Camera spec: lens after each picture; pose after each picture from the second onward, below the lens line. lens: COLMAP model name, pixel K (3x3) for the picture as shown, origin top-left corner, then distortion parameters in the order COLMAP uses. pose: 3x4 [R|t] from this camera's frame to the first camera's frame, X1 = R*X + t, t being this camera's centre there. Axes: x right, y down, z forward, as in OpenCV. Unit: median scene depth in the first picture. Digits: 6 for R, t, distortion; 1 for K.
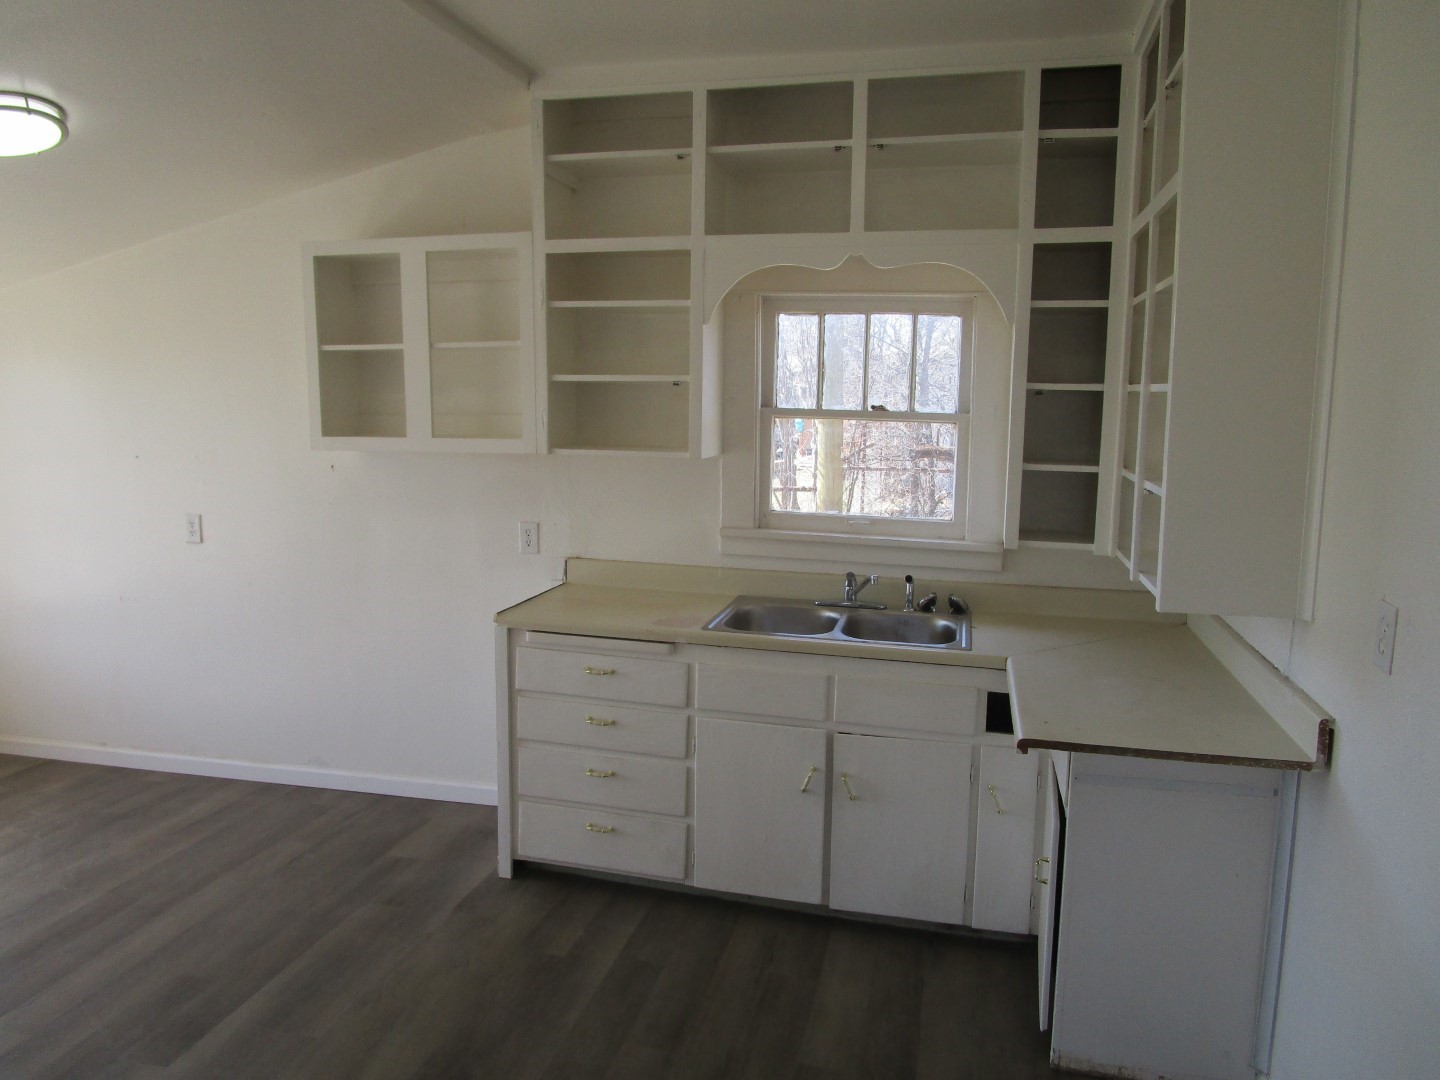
lens RADIAL K [[1027.3, 0, 714.3], [0, 1027.3, 541.0], [0, 0, 1]] dist [-0.024166, 0.002032]
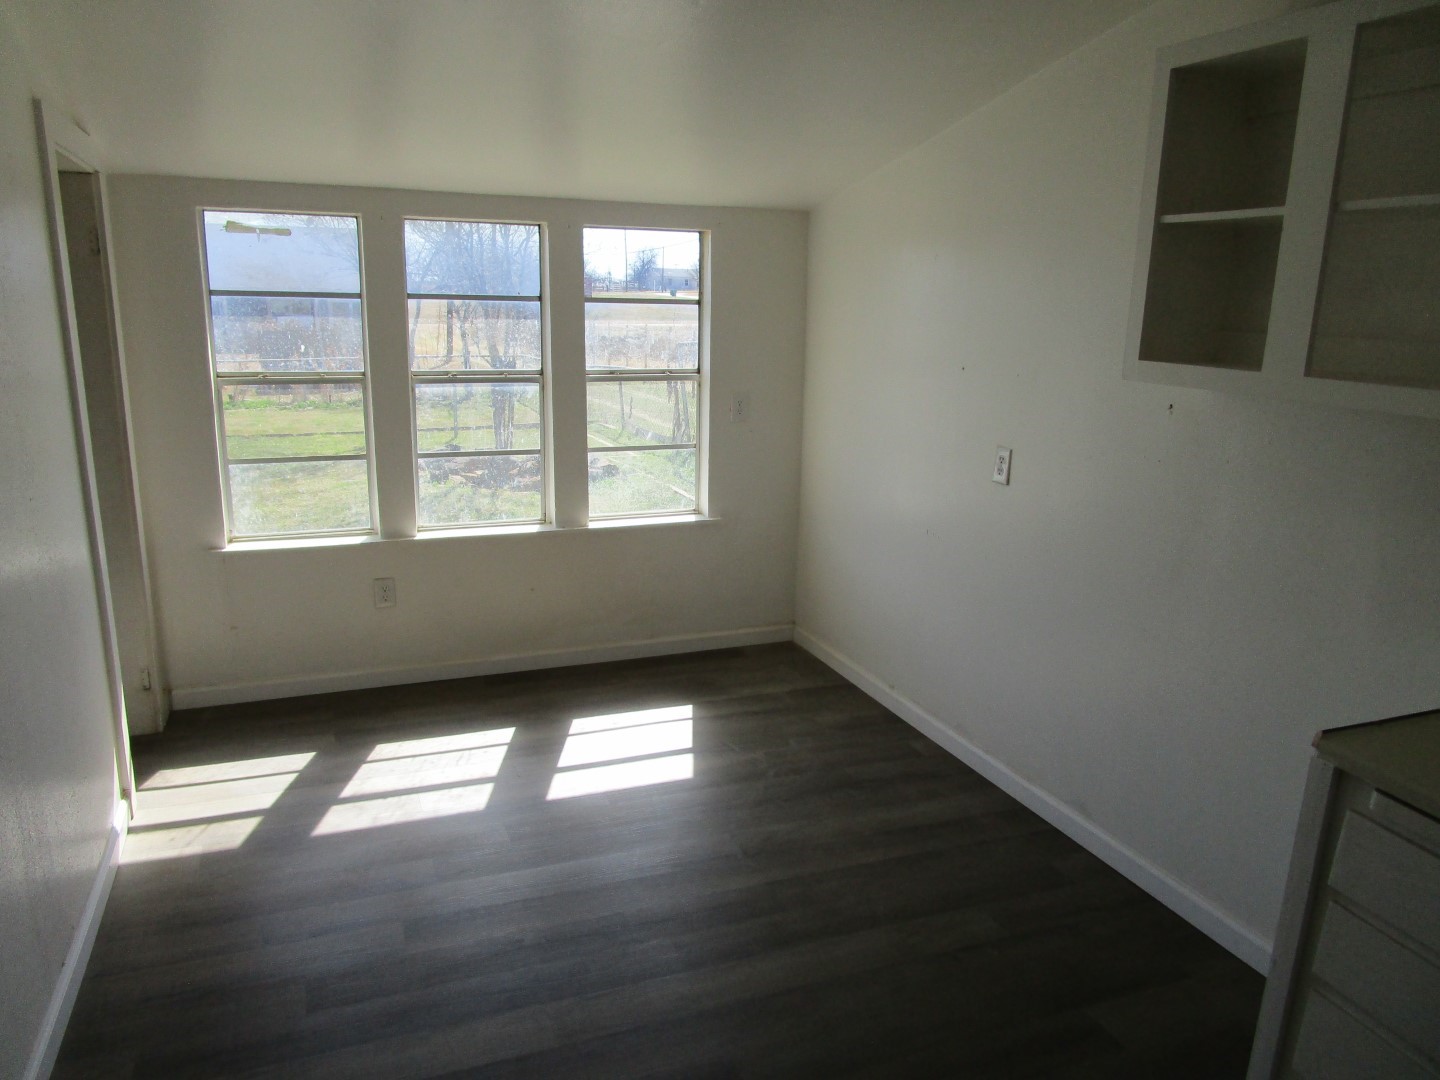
lens RADIAL K [[1027.3, 0, 714.3], [0, 1027.3, 541.0], [0, 0, 1]] dist [-0.024166, 0.002032]
pose [[0.583586, 0.204464, -0.785889, -0.008185], [-0.137168, 0.978696, 0.152769, -0.052060], [0.800382, 0.018645, 0.599200, 0.400283]]
